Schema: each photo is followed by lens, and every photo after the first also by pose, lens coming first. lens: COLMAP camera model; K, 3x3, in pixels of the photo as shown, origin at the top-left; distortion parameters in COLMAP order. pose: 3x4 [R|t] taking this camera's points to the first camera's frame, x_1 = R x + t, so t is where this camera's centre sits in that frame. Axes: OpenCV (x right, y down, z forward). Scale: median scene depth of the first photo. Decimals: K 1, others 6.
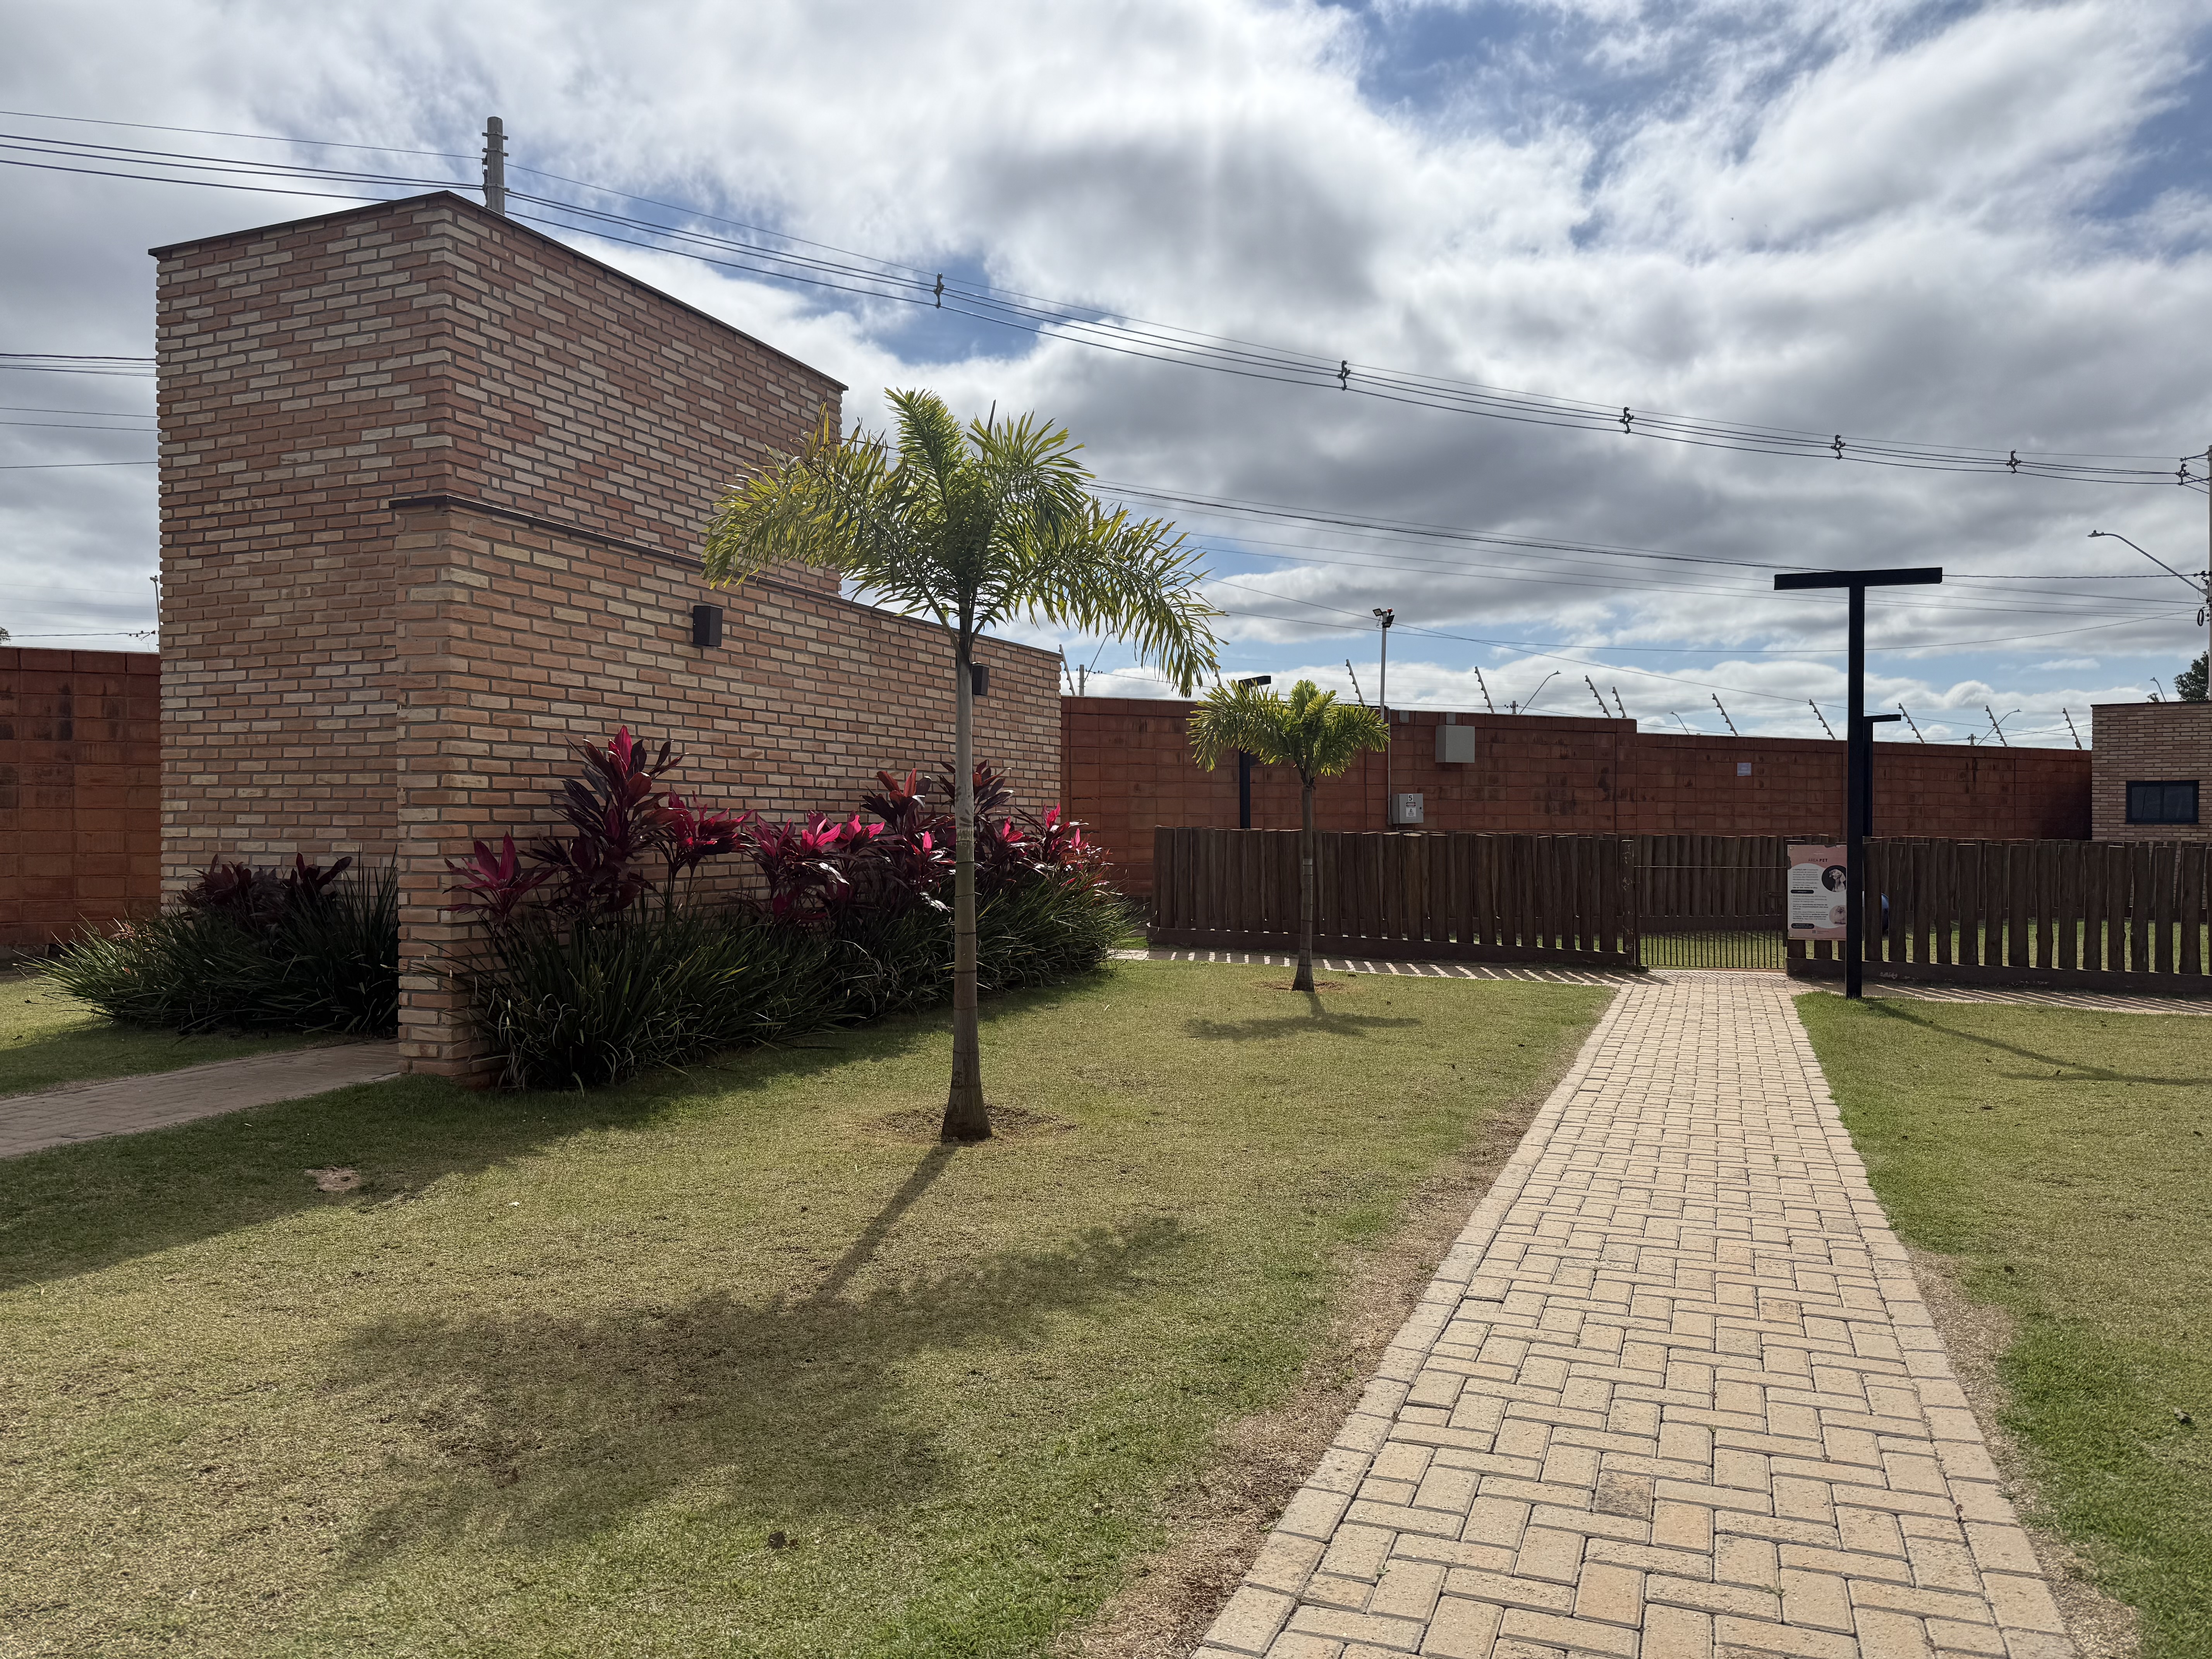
lens RADIAL K [[1582.2, 0, 1096.5], [0, 1582.2, 817.4], [0, 0, 1]] dist [0.055841, -0.063617]
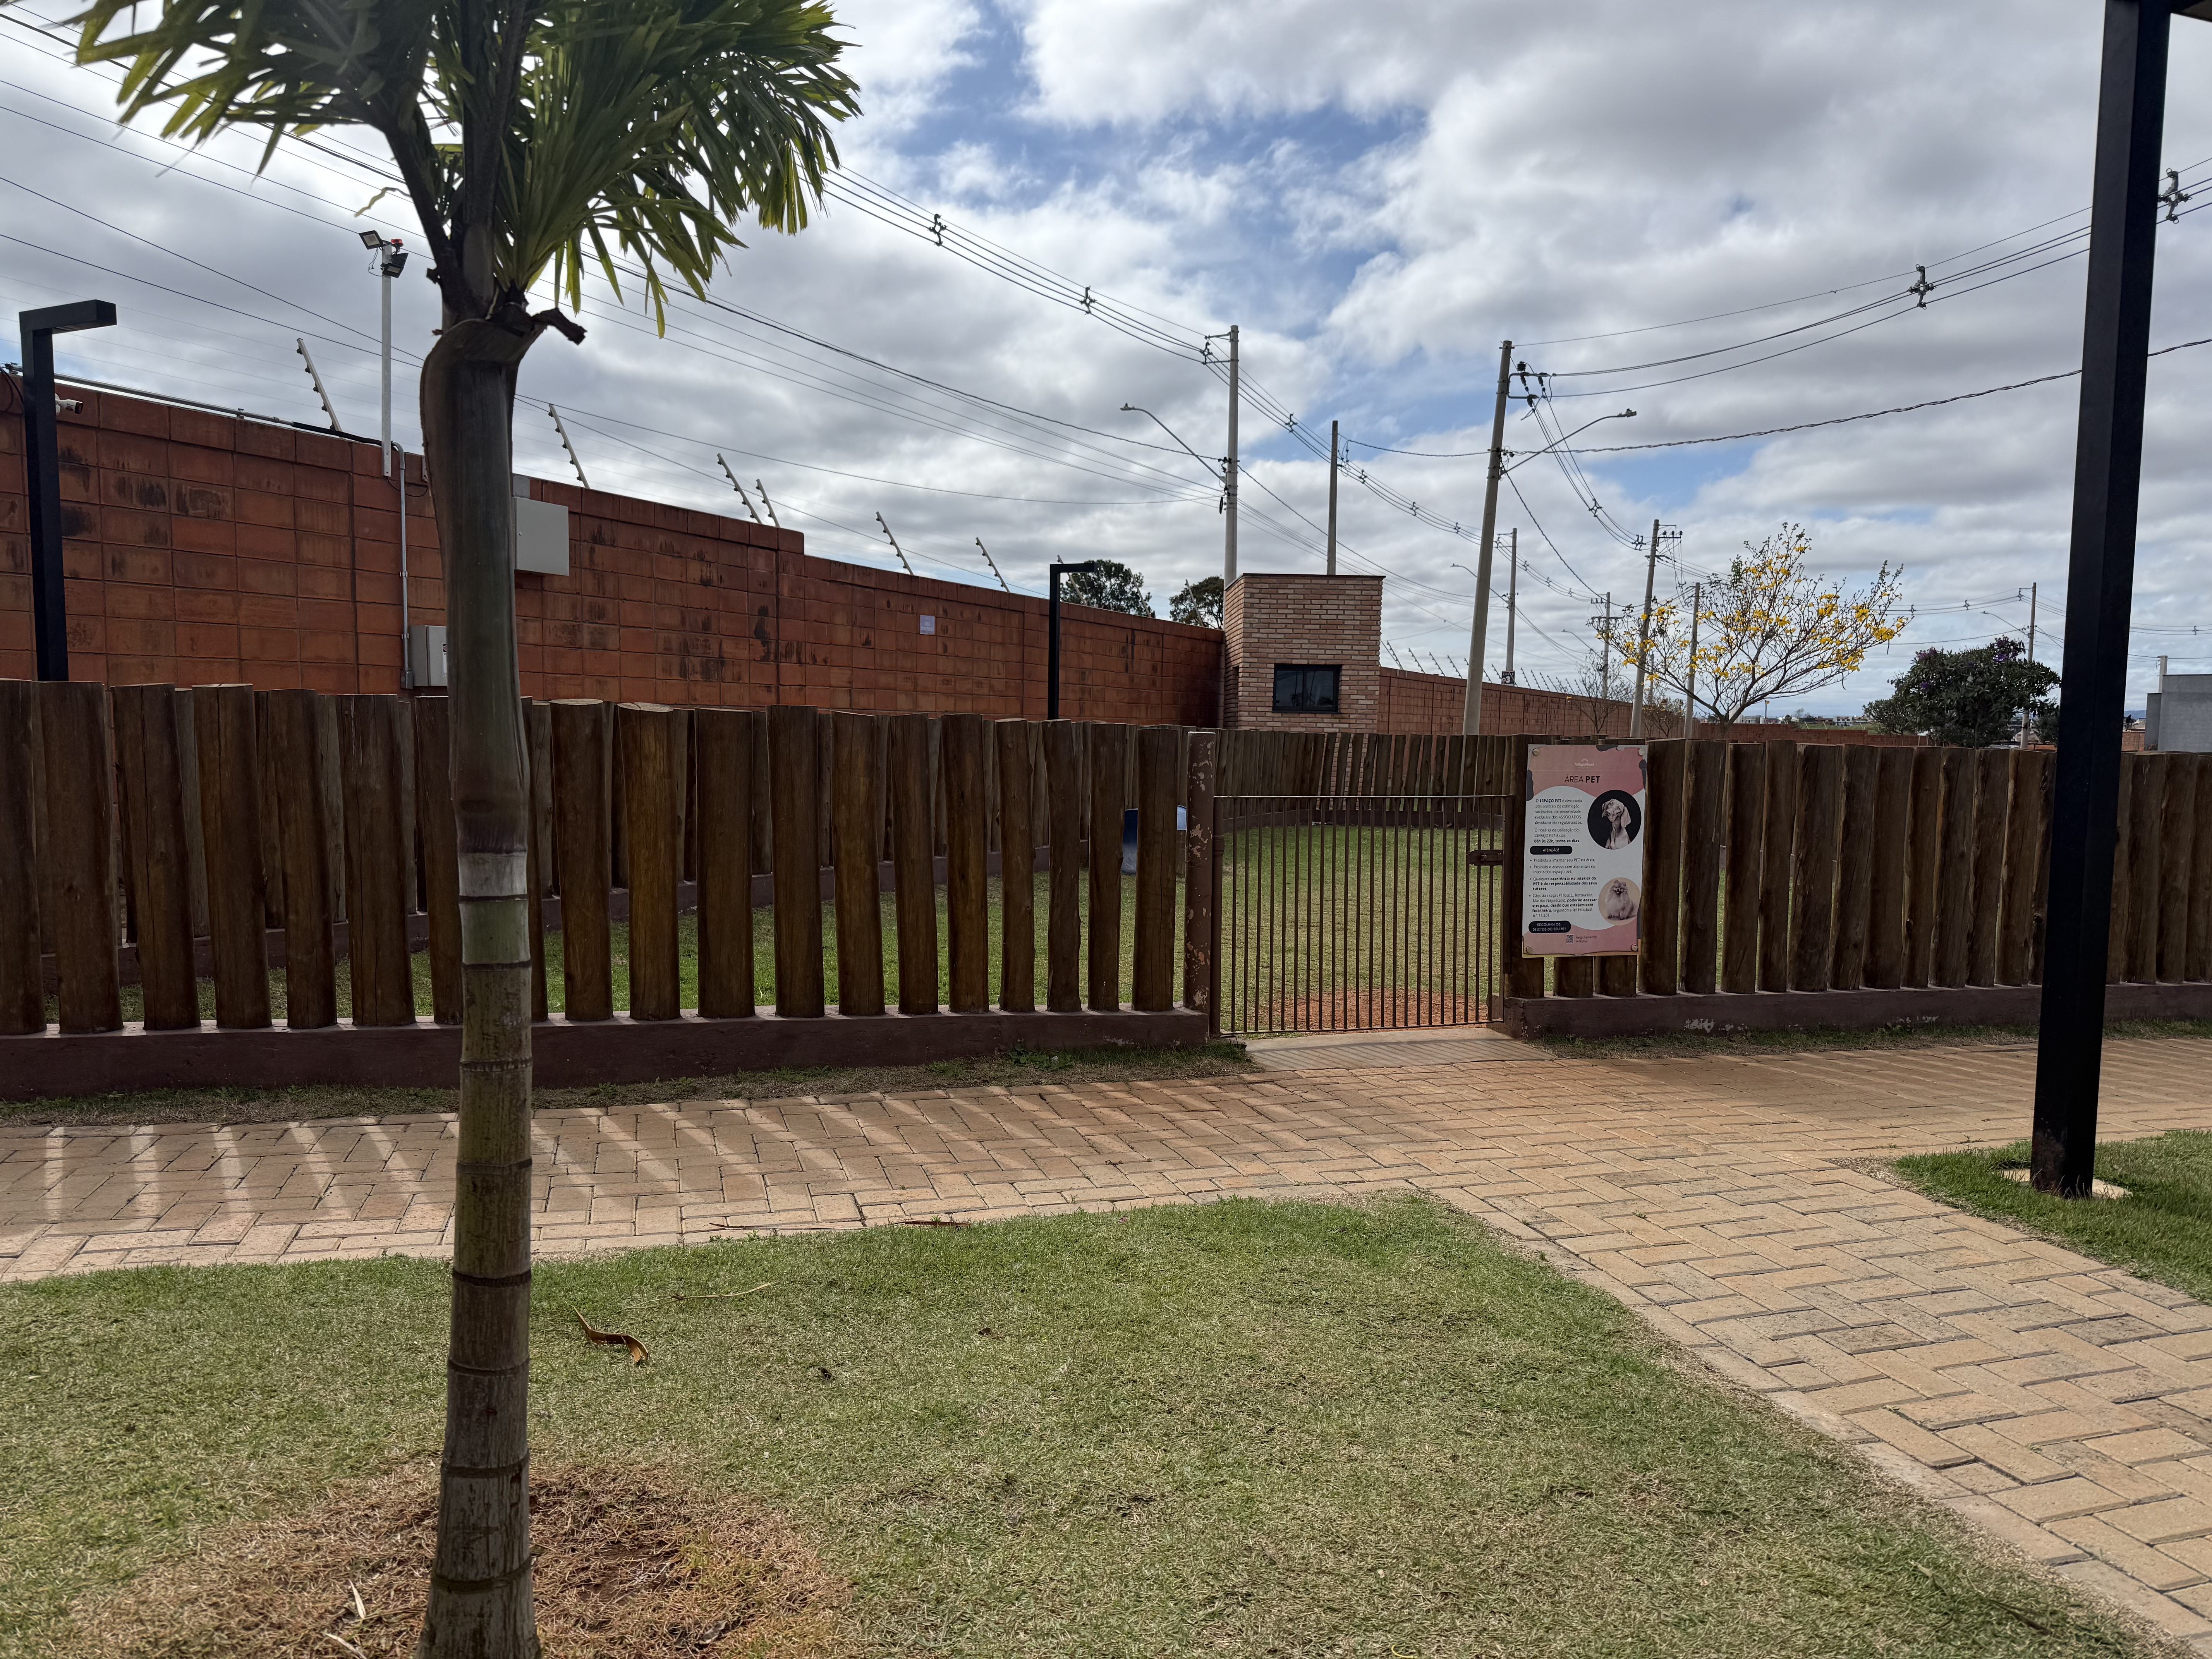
lens RADIAL K [[1582.2, 0, 1114.2], [0, 1582.2, 854.5], [0, 0, 1]] dist [0.055841, -0.063617]
pose [[0.784354, -0.038866, 0.619094, 0.034672], [-0.021025, 0.995796, 0.089153, 0.005152], [-0.619957, -0.082944, 0.780240, 0.343353]]
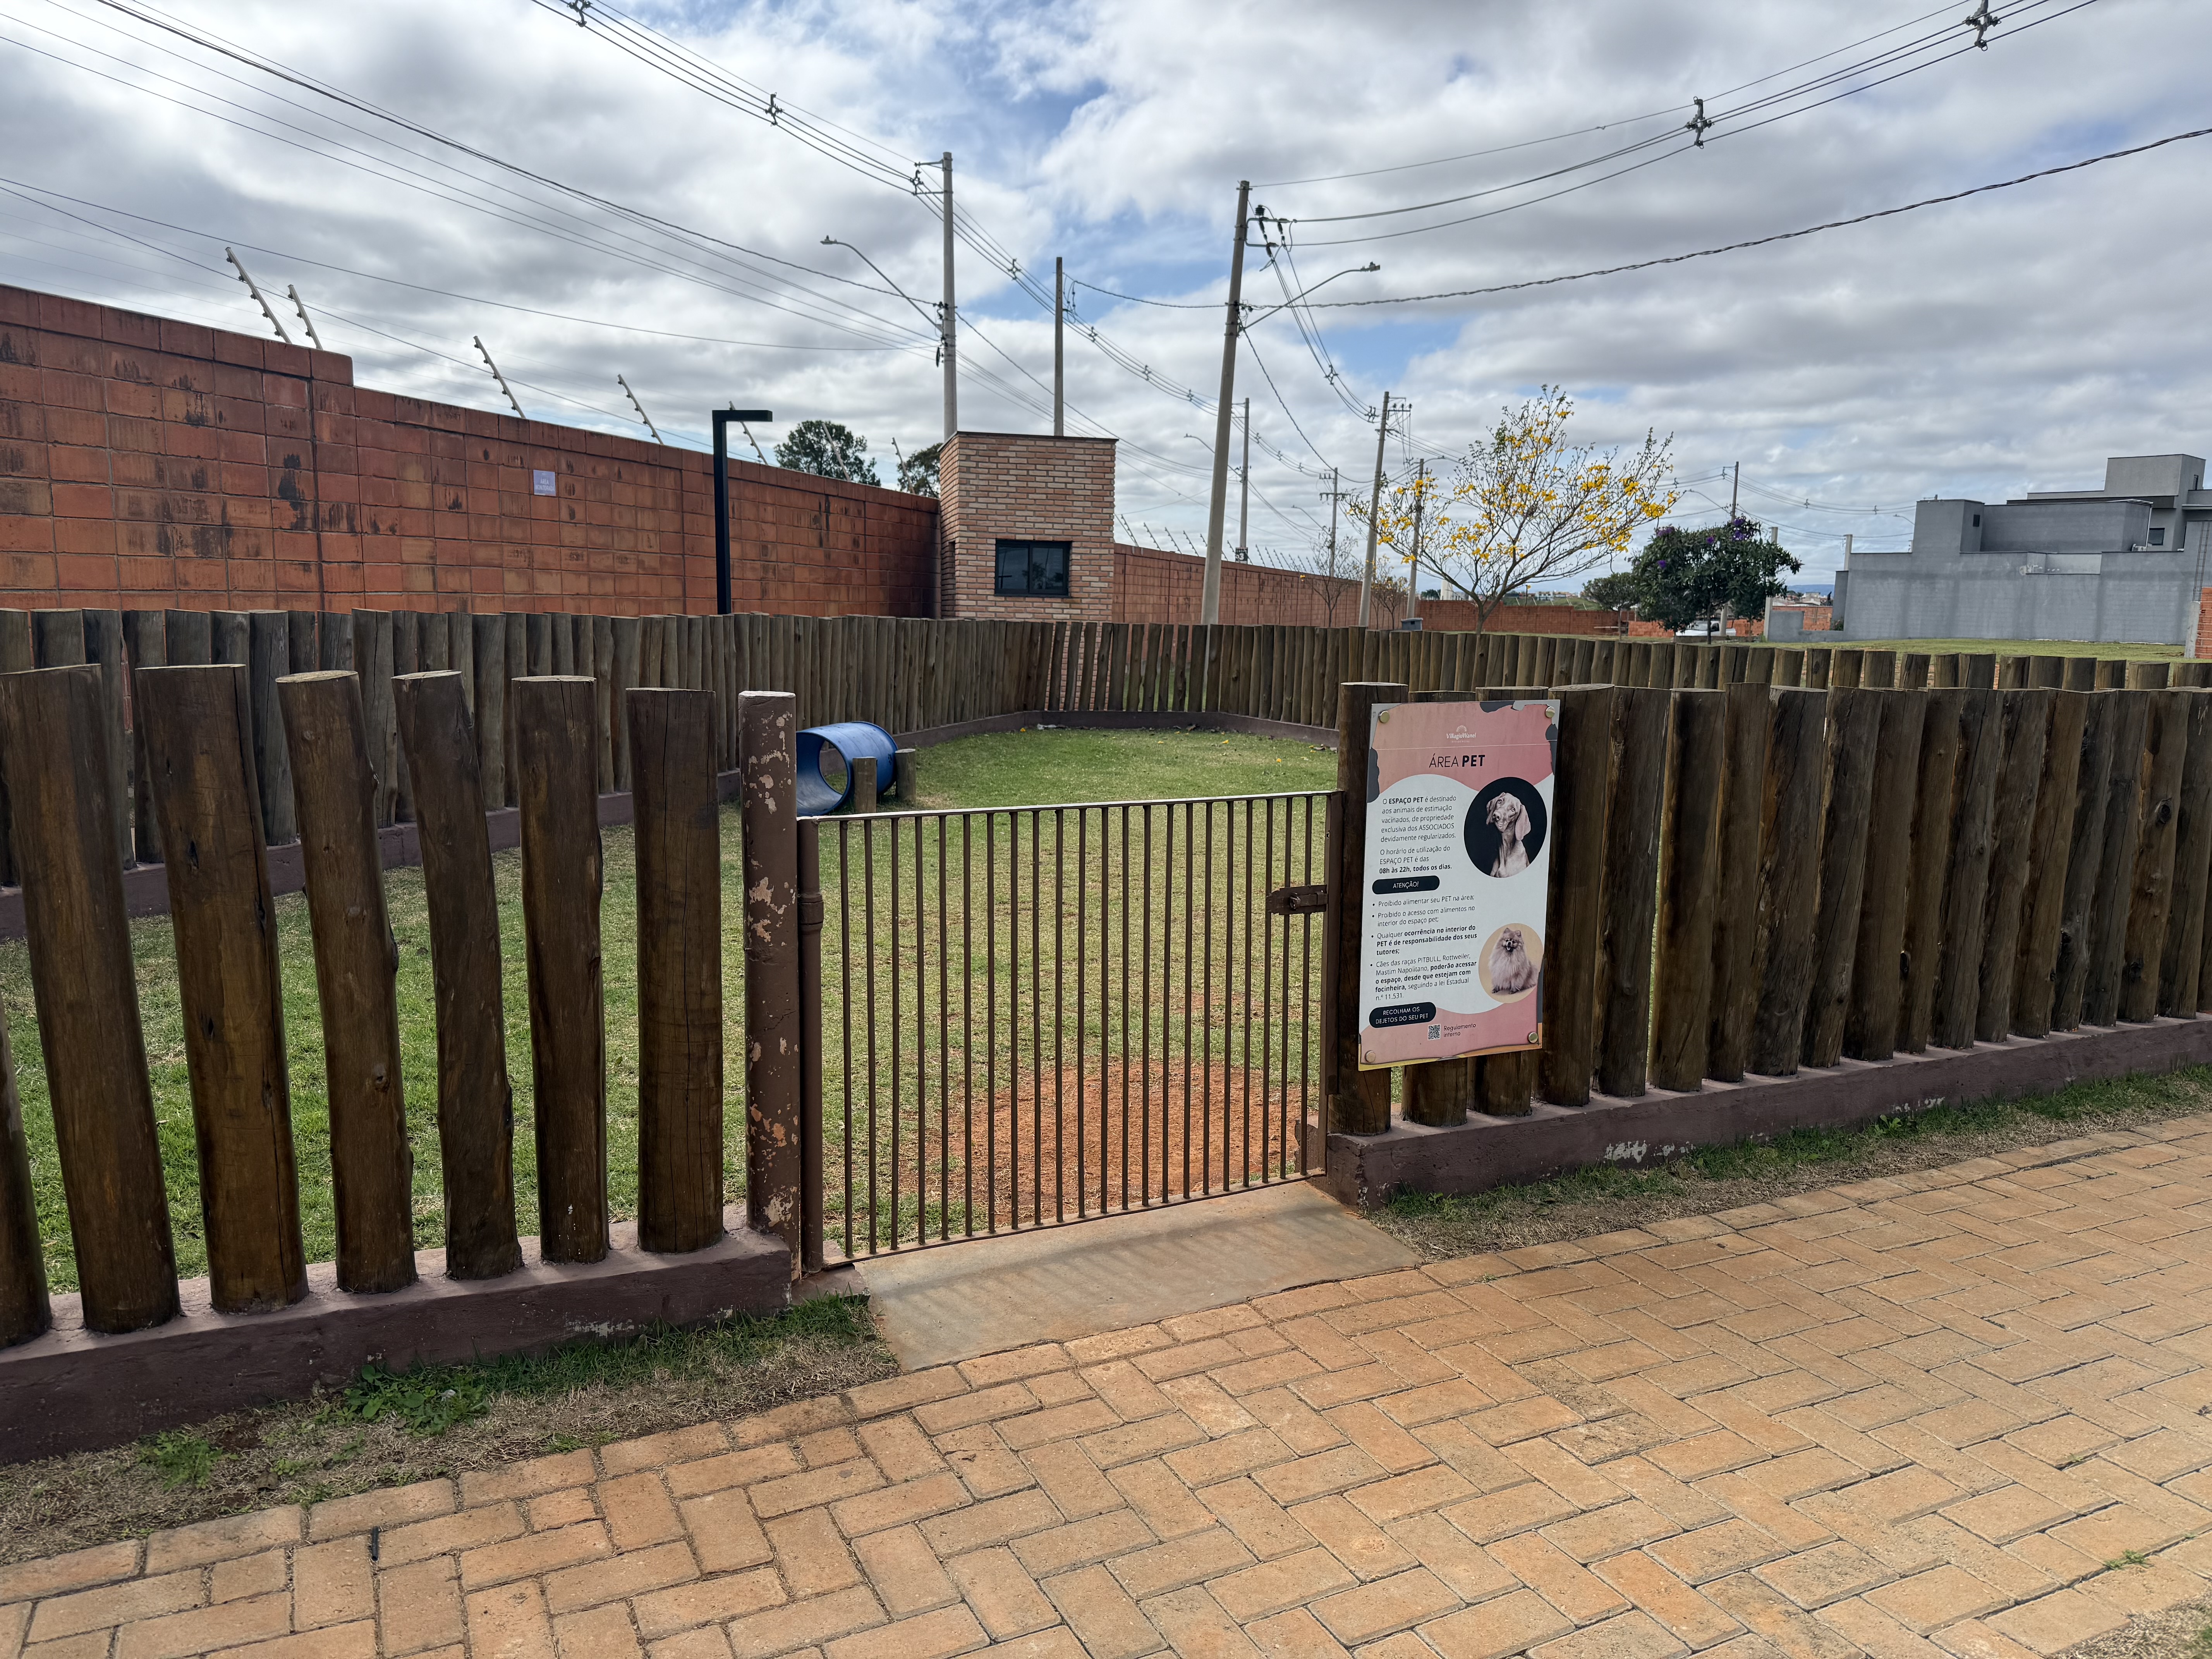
lens RADIAL K [[1582.2, 0, 1105.9], [0, 1582.2, 832.0], [0, 0, 1]] dist [0.055841, -0.063617]
pose [[0.674669, -0.094987, 0.731983, 0.104746], [-0.024461, 0.988263, 0.150790, 0.000340], [-0.737715, -0.119638, 0.664427, 0.407119]]
